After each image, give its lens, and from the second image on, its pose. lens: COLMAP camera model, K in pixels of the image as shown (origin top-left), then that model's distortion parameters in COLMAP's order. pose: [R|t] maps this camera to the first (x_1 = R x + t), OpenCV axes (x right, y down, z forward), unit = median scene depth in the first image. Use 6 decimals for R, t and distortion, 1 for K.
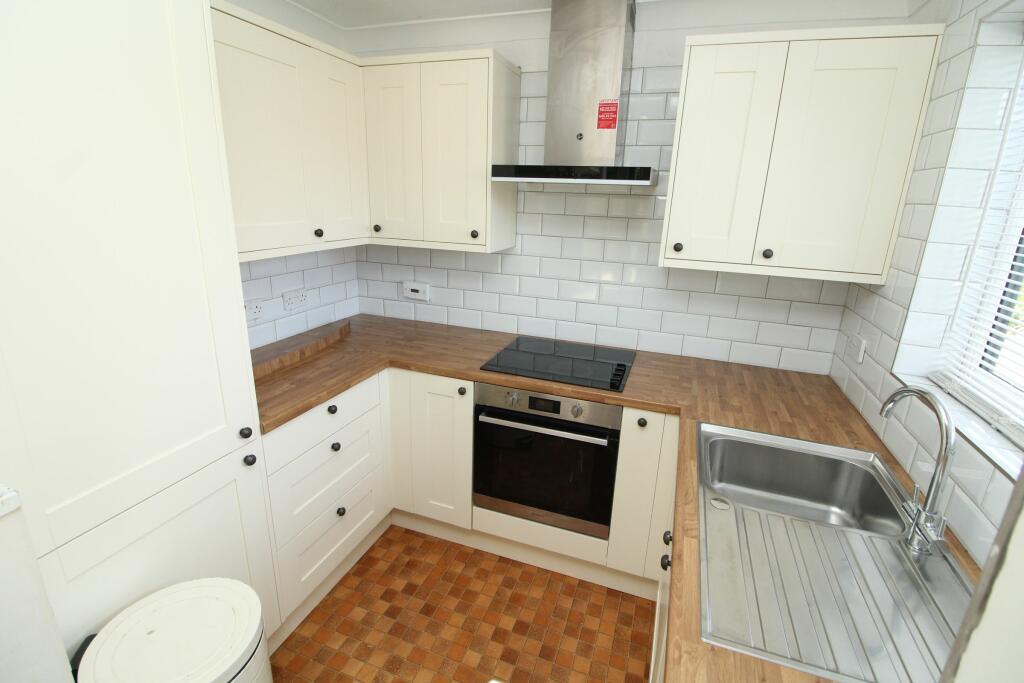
lens RADIAL K [[473.3, 0, 511.6], [0, 473.3, 335.4], [0, 0, 1]] dist [-0.007247, -0.009083]
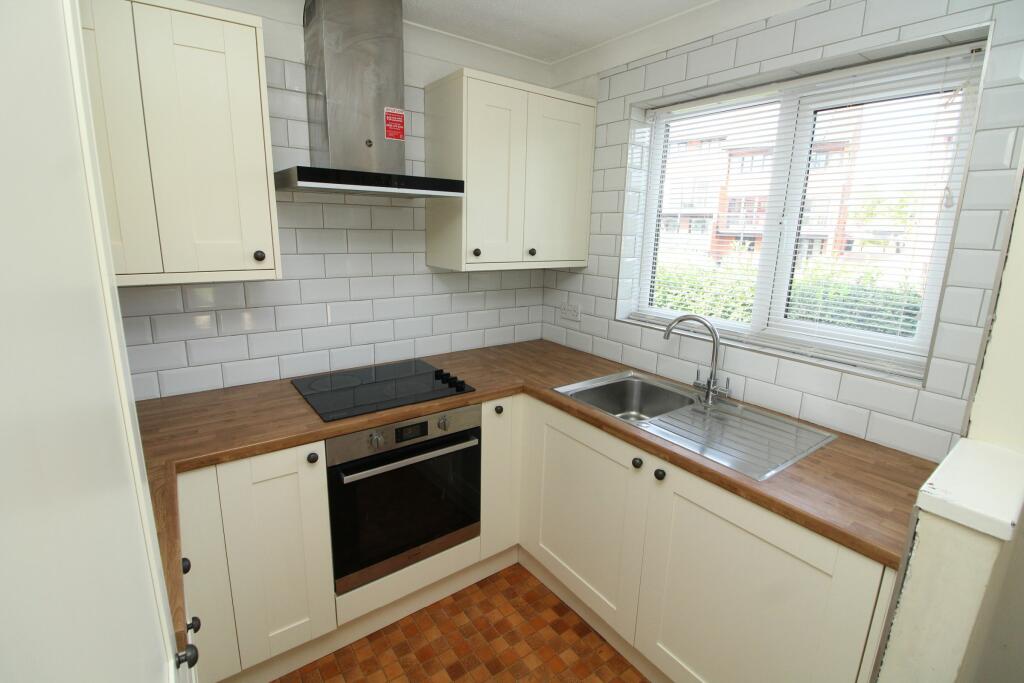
lens RADIAL K [[473.3, 0, 513.0], [0, 473.3, 334.0], [0, 0, 1]] dist [-0.007247, -0.009083]
pose [[0.556702, -0.203909, 0.805298, -0.500906], [0.232208, 0.968960, 0.084825, -0.066618], [-0.797598, 0.139774, 0.586771, 0.267310]]
